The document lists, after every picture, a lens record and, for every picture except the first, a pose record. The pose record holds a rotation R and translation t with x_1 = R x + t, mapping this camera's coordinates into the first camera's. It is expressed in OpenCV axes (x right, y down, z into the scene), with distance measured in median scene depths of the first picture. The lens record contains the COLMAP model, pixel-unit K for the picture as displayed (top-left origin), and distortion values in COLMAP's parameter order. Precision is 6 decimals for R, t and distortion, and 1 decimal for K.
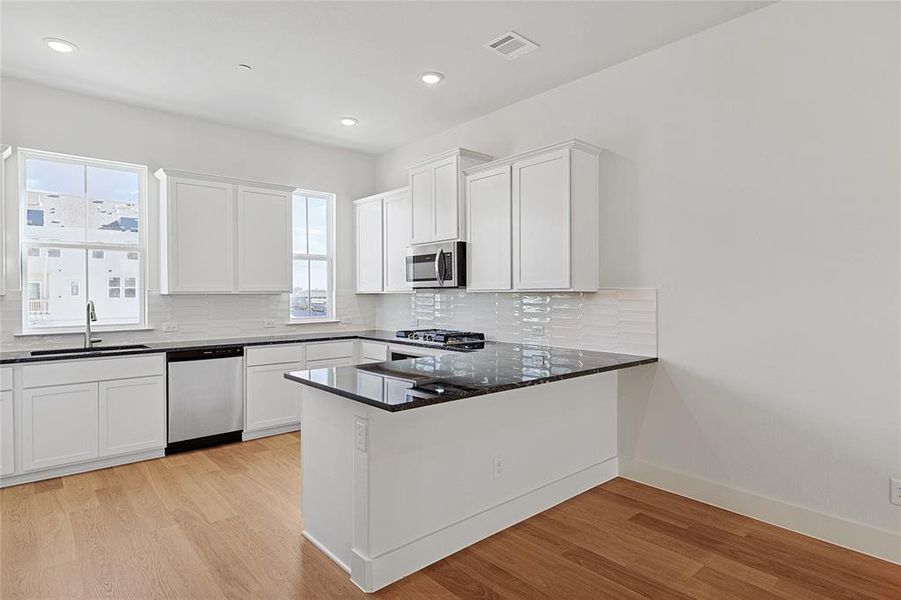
lens RADIAL K [[490.9, 0, 451.1], [0, 490.9, 297.3], [0, 0, 1]] dist [0.005060, 0.000811]
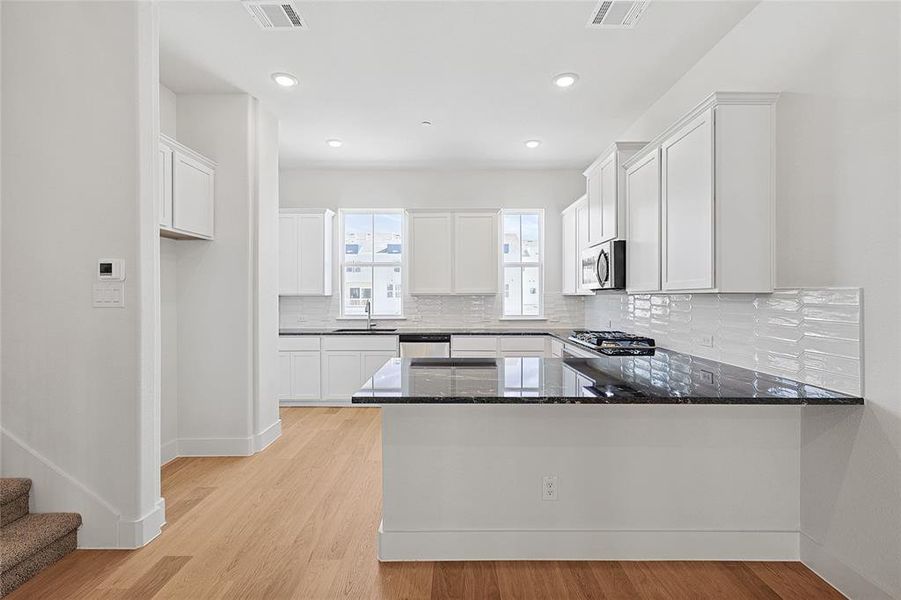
lens RADIAL K [[390.4, 0, 453.6], [0, 390.4, 296.3], [0, 0, 1]] dist [0.002370, 0.000149]
pose [[0.752834, 0.003654, -0.658201, 0.272944], [-0.006972, 0.999973, -0.002422, -0.001163], [0.658174, 0.006413, 0.752839, 0.217788]]
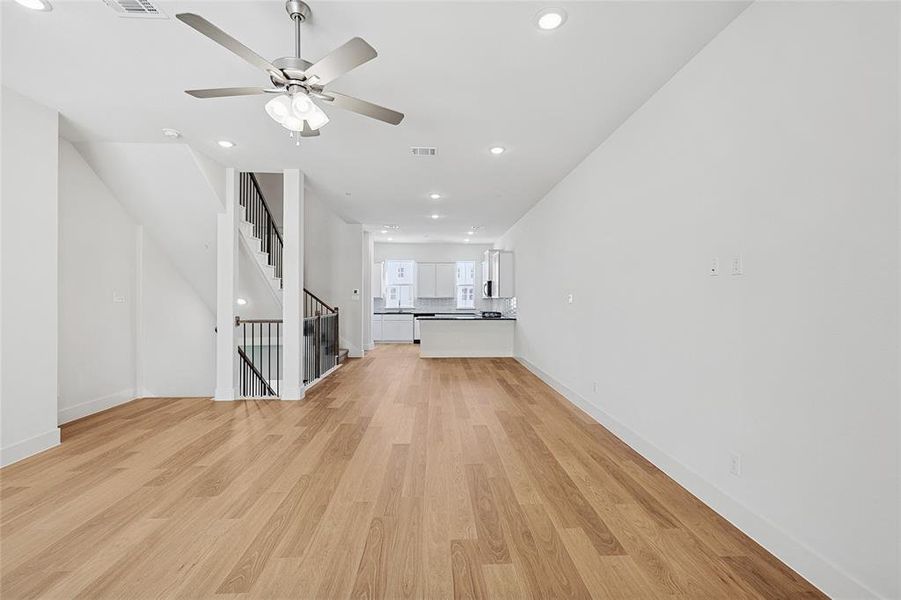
lens RADIAL K [[394.8, 0, 454.2], [0, 394.8, 299.5], [0, 0, 1]] dist [0.001163, -0.000174]
pose [[0.788005, 0.008118, -0.615615, 1.301374], [-0.011630, 0.999931, -0.001700, 0.004371], [0.615559, 0.008499, 0.788045, -0.995587]]
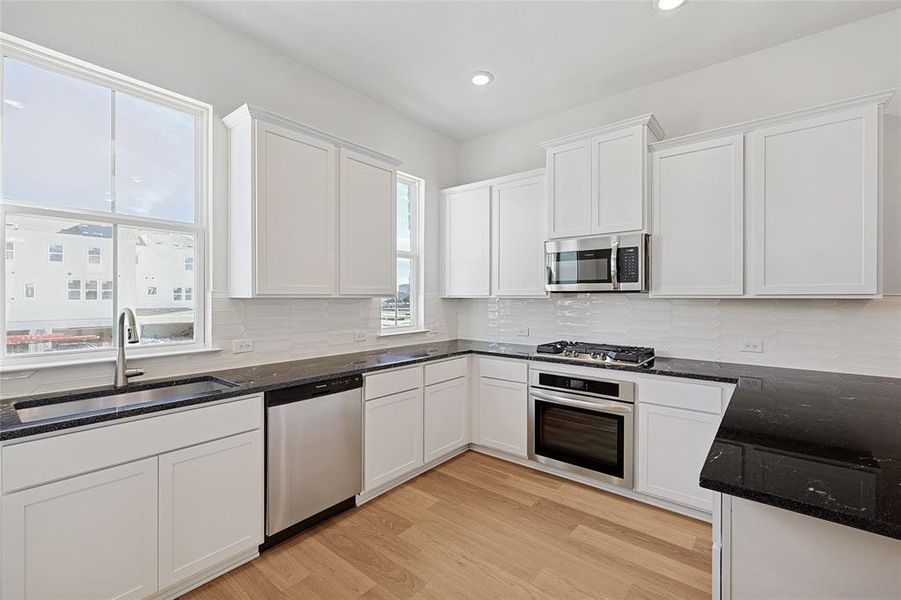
lens RADIAL K [[394.8, 0, 454.2], [0, 394.8, 299.5], [0, 0, 1]] dist [0.001163, -0.000174]
pose [[0.984929, 0.005815, 0.172862, -0.390934], [-0.005124, 0.999977, -0.004440, -0.002929], [-0.172884, 0.003487, 0.984936, 0.421924]]
